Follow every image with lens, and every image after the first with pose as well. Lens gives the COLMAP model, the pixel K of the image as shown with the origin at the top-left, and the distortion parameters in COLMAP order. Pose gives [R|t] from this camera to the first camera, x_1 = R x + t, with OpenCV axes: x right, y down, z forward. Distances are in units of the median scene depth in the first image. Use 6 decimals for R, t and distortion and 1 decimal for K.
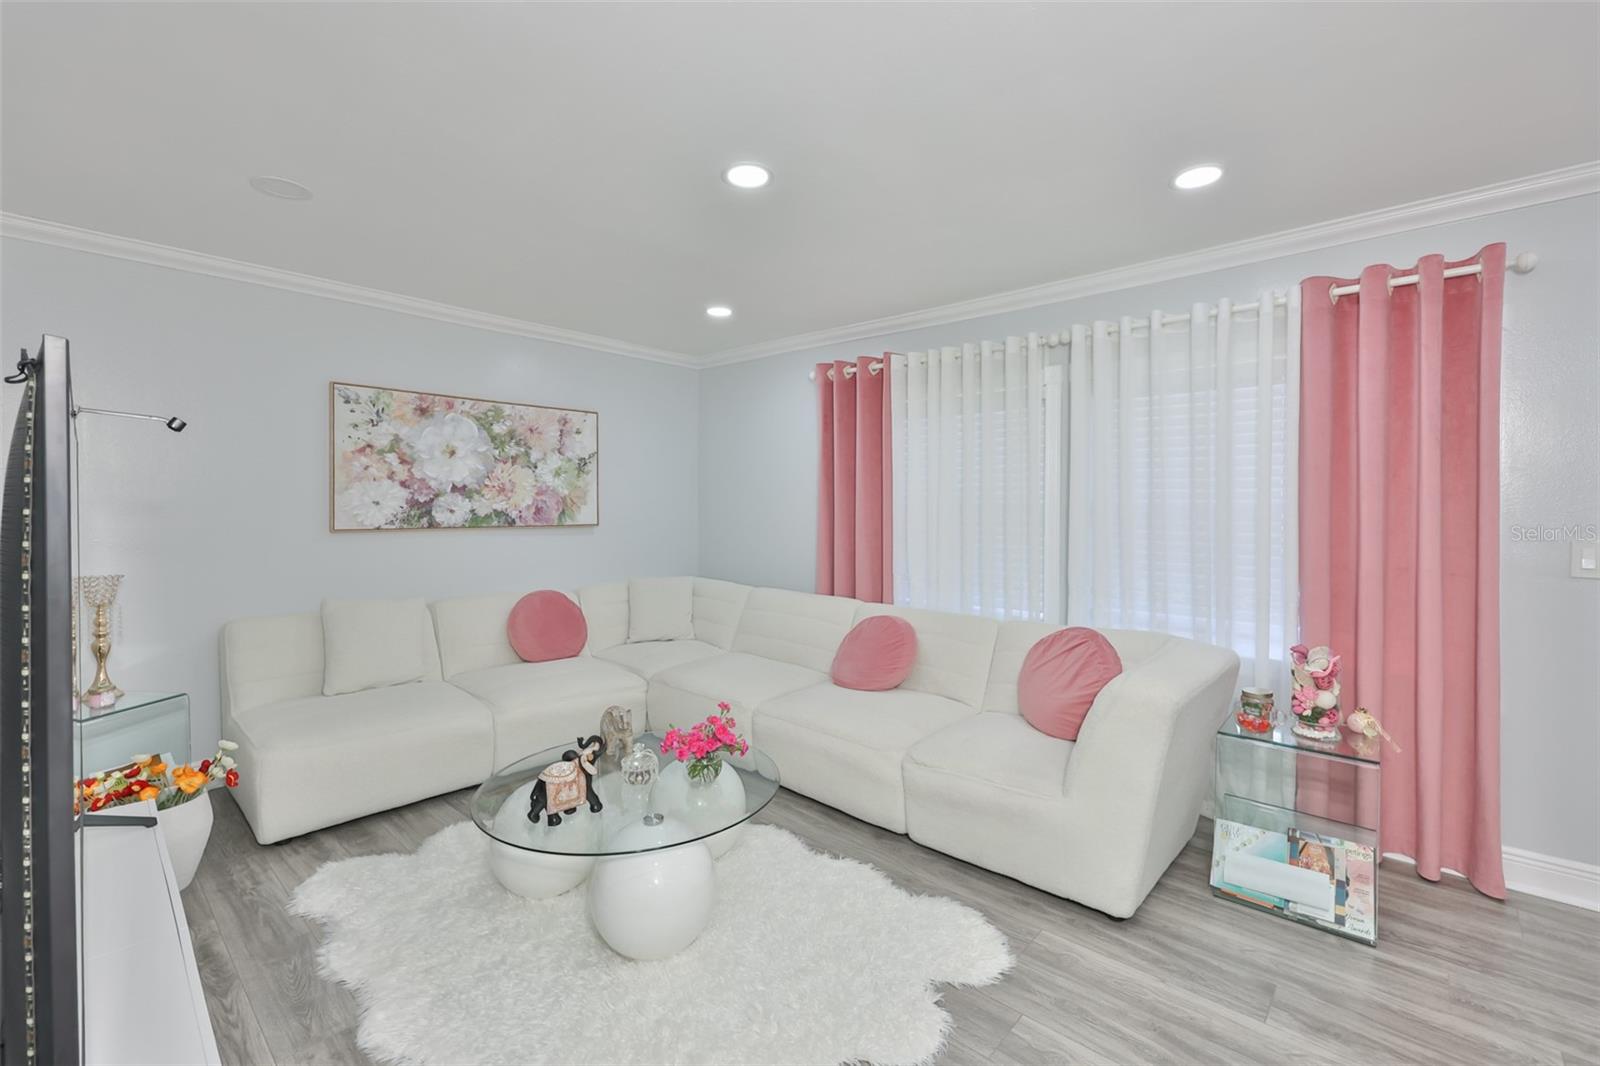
lens RADIAL K [[688.5, 0, 833.1], [0, 688.5, 513.1], [0, 0, 1]] dist [-0.002502, -0.000138]
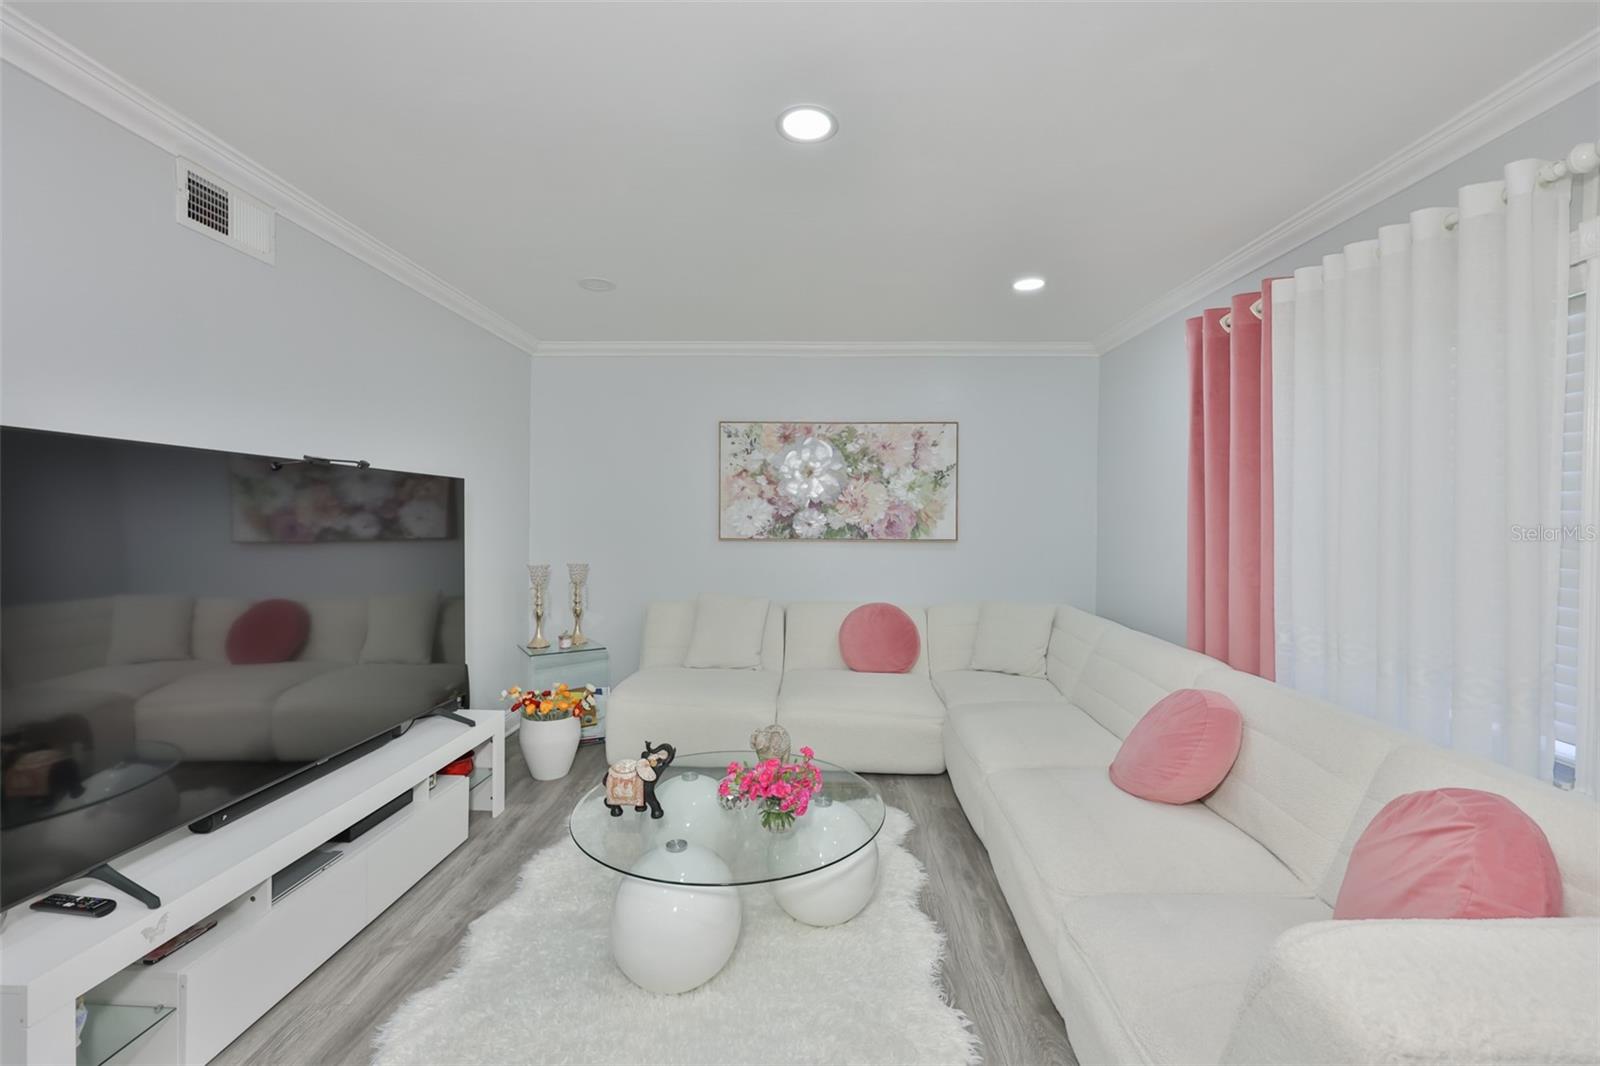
lens RADIAL K [[688.5, 0, 797.7], [0, 688.5, 532.0], [0, 0, 1]] dist [-0.002502, -0.000138]
pose [[0.633828, 0.015970, -0.773309, 0.301636], [-0.011859, 0.999870, 0.010929, -0.002658], [0.773383, 0.002243, 0.633935, 0.268898]]
